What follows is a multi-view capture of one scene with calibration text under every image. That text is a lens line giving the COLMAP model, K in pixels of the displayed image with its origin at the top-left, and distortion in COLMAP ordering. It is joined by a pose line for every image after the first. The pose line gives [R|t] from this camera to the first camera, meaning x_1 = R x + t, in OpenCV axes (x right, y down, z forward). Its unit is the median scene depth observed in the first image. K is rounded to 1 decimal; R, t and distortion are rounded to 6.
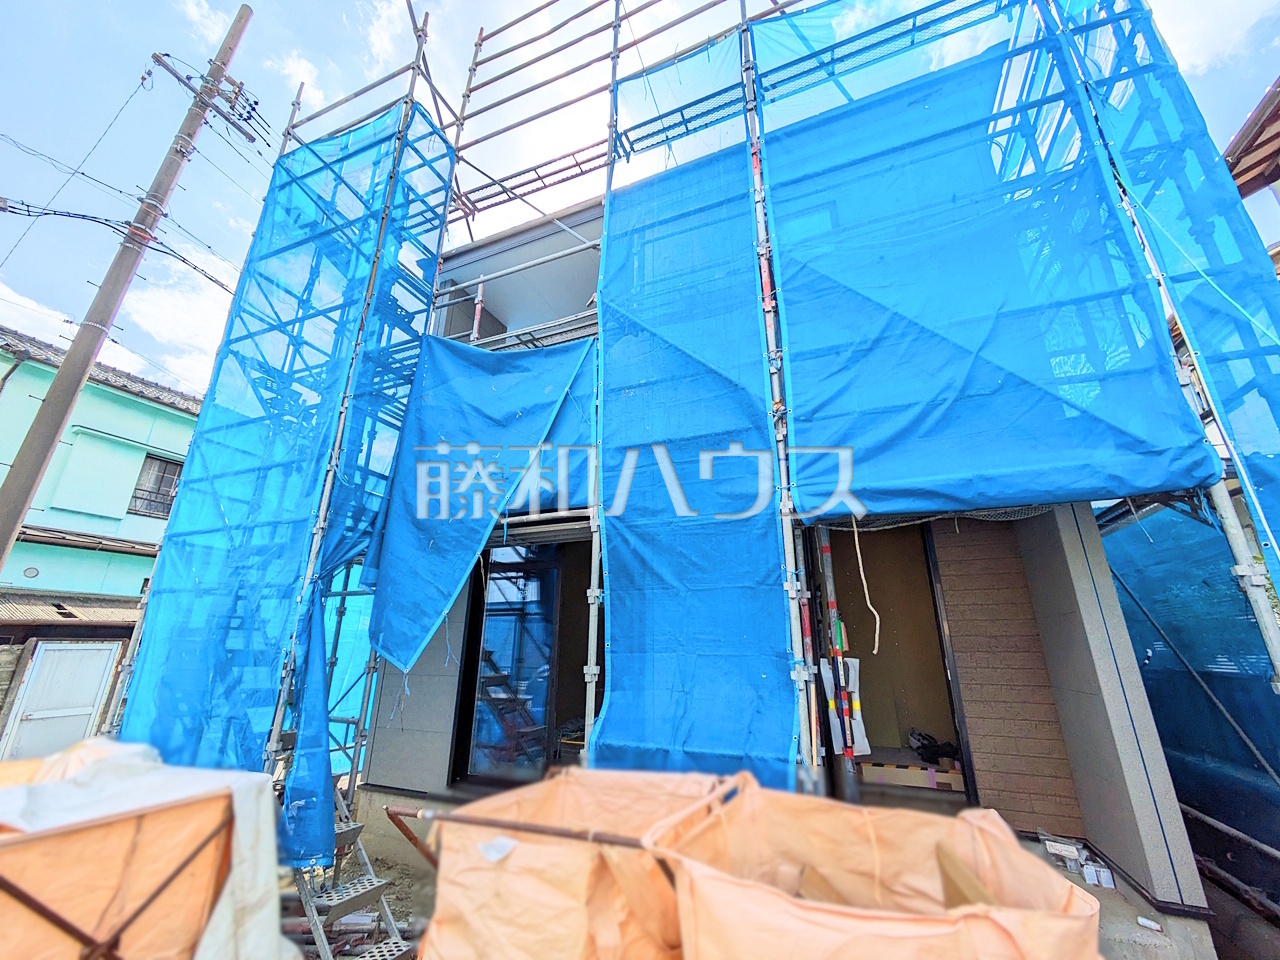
lens RADIAL K [[496.4, 0, 641.9], [0, 496.4, 497.7], [0, 0, 1]] dist [0.001274, 0.000087]
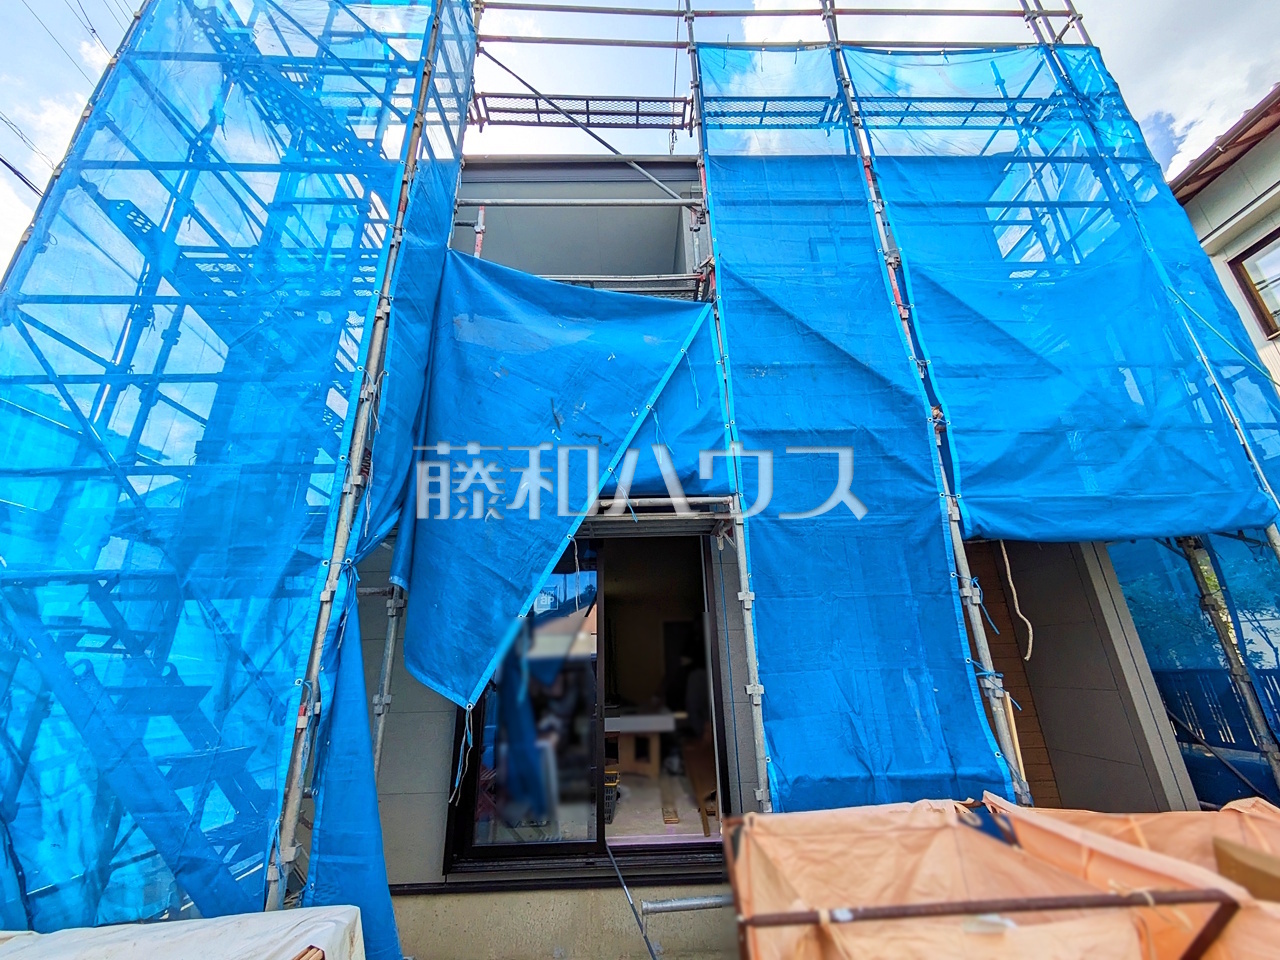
lens RADIAL K [[516.2, 0, 637.1], [0, 516.2, 476.7], [0, 0, 1]] dist [0.002800, 0.000800]
pose [[0.914557, 0.110822, 0.388977, -0.563232], [-0.089095, 0.993306, -0.073518, 0.062838], [-0.394521, 0.032580, 0.918309, 0.230594]]
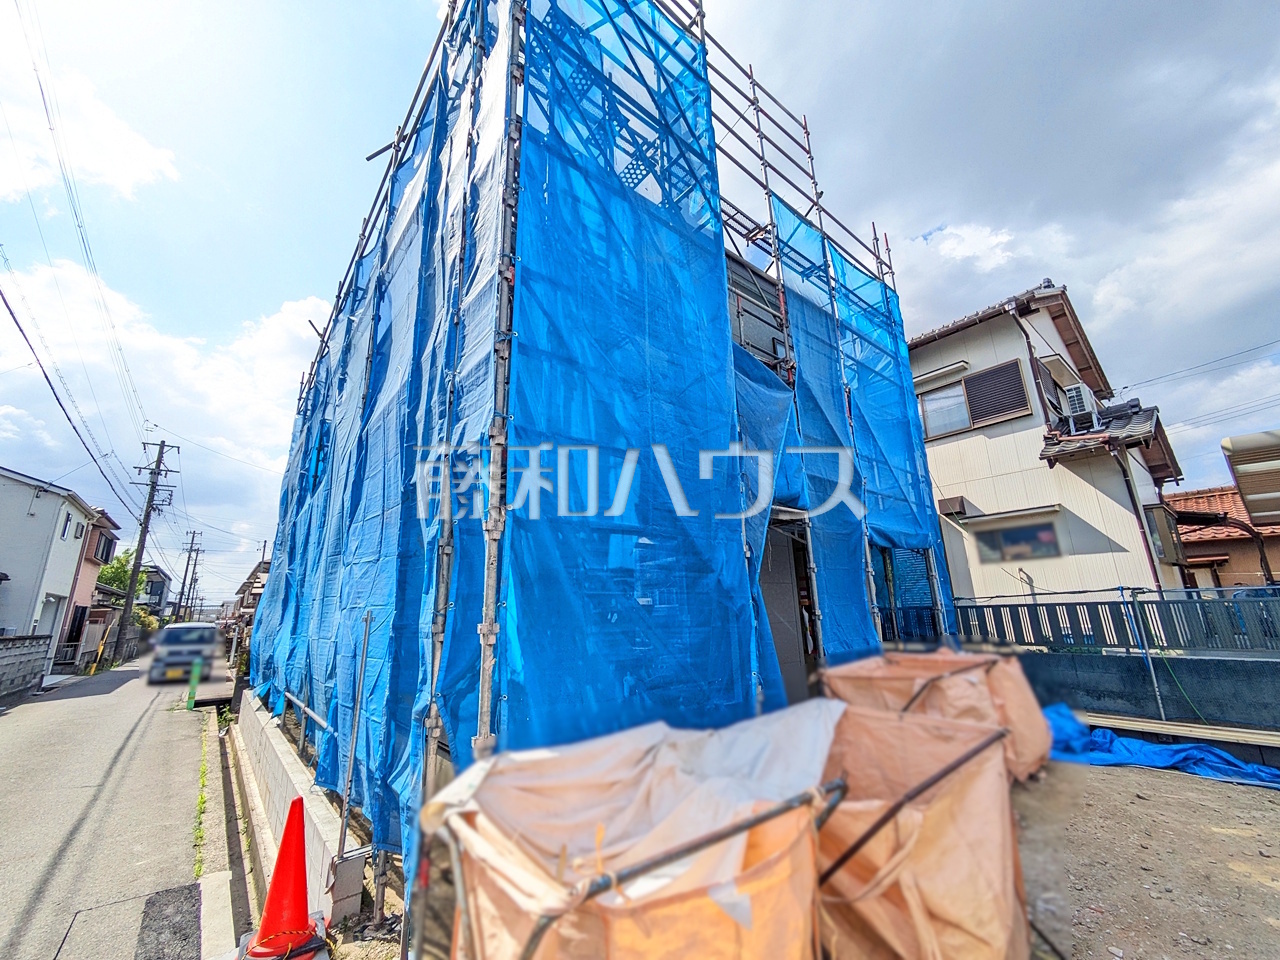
lens RADIAL K [[503.9, 0, 634.7], [0, 503.9, 481.6], [0, 0, 1]] dist [-0.000295, 0.000385]
pose [[0.466687, 0.189219, 0.863944, -1.581932], [-0.225909, 0.969945, -0.090403, 0.176692], [-0.855084, -0.152983, 0.495407, 0.644280]]
